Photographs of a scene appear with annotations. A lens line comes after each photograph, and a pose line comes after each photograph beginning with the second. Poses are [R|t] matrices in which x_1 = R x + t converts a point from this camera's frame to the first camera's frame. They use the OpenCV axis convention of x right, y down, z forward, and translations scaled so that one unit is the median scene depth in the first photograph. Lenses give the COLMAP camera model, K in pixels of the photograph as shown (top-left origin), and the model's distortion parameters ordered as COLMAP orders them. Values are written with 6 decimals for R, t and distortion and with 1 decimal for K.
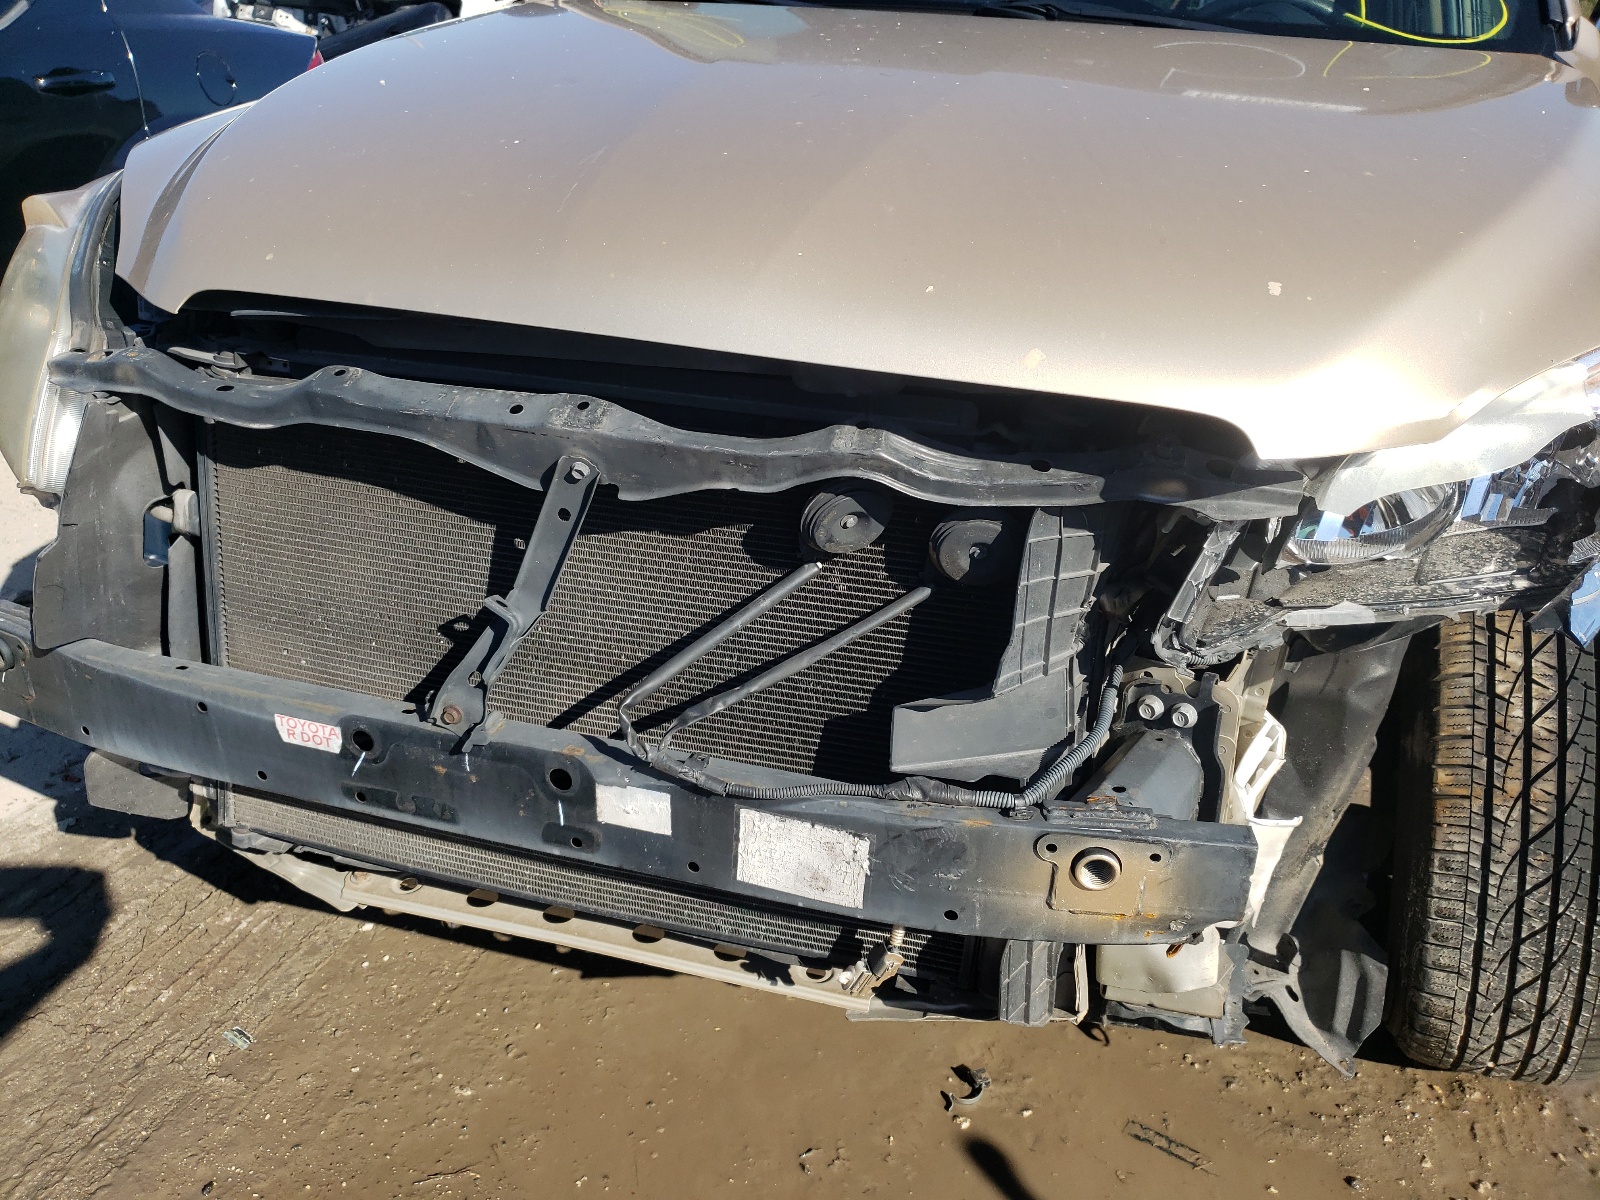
lens RADIAL K [[1326.9, 0, 800.1], [0, 1326.9, 604.0], [0, 0, 1]] dist [-0.013790, -0.007794]
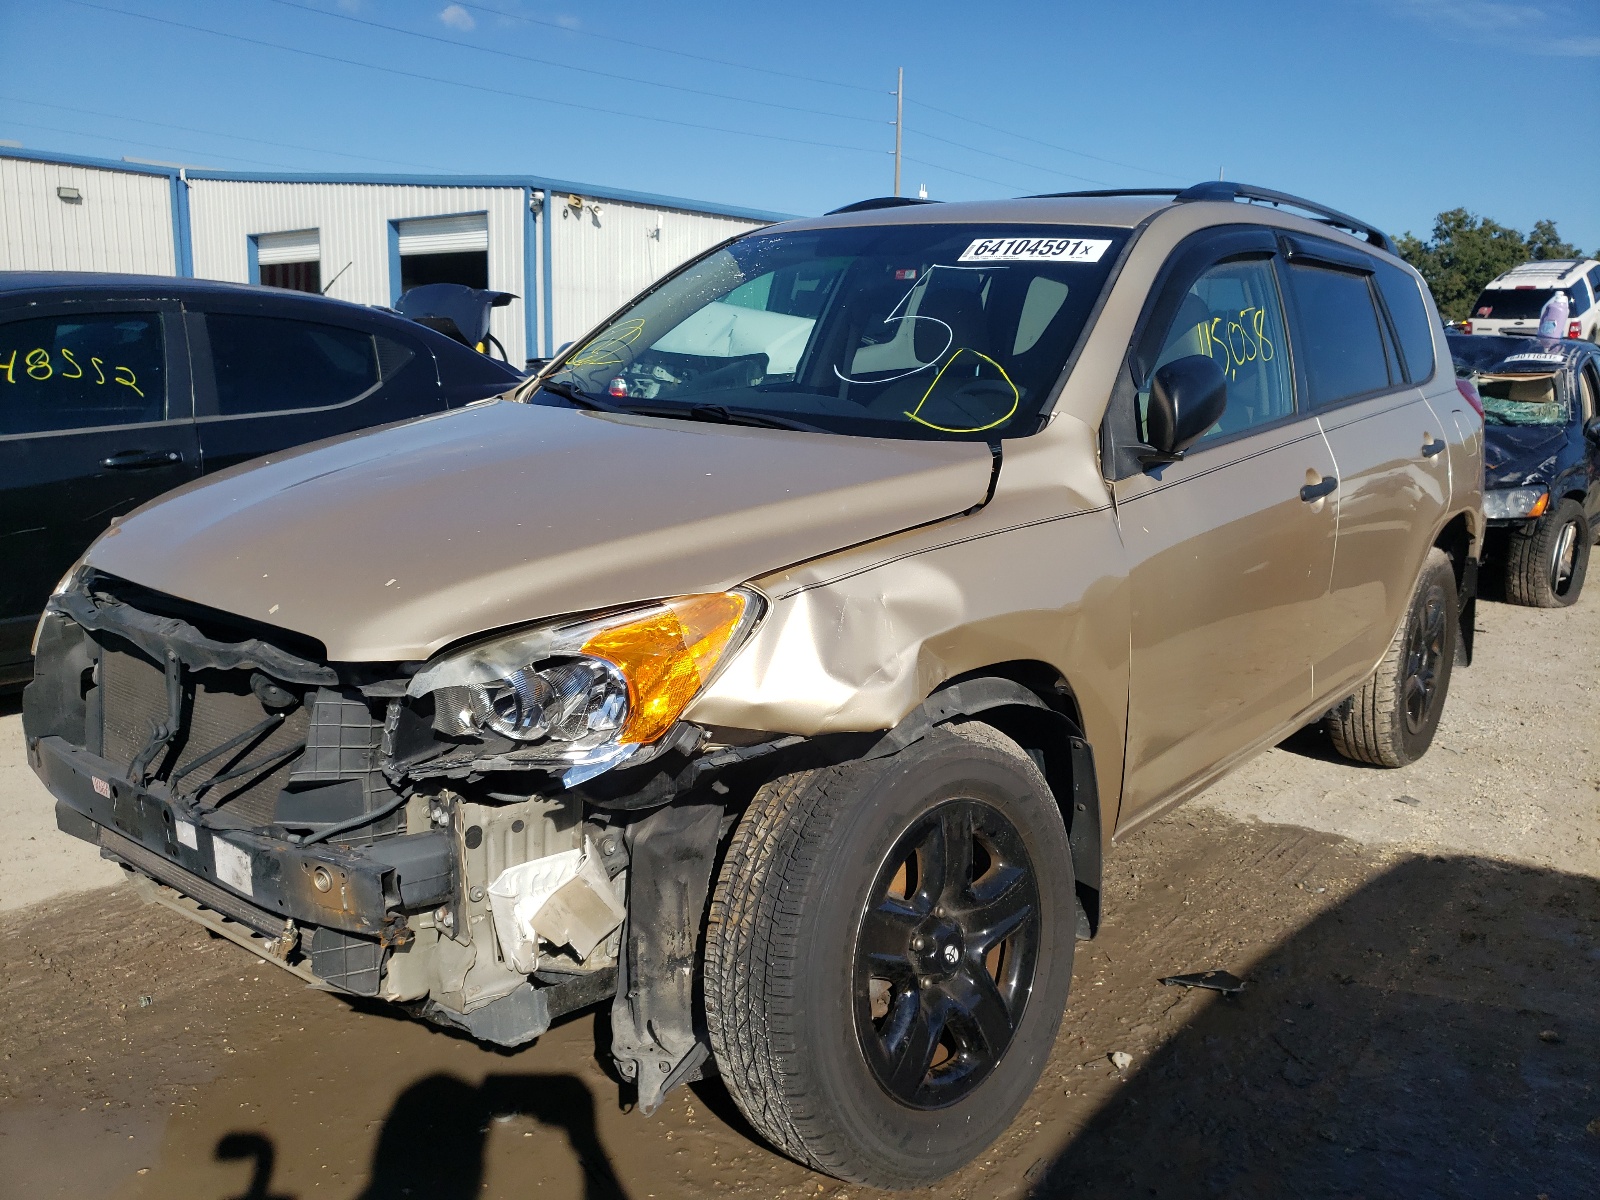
lens RADIAL K [[1326.9, 0, 800.3], [0, 1326.9, 596.2], [0, 0, 1]] dist [-0.013790, -0.007794]
pose [[0.923046, 0.037479, -0.382858, 1.248386], [-0.121526, 0.972685, -0.197775, 0.079292], [0.364988, 0.229083, 0.902388, -0.424439]]
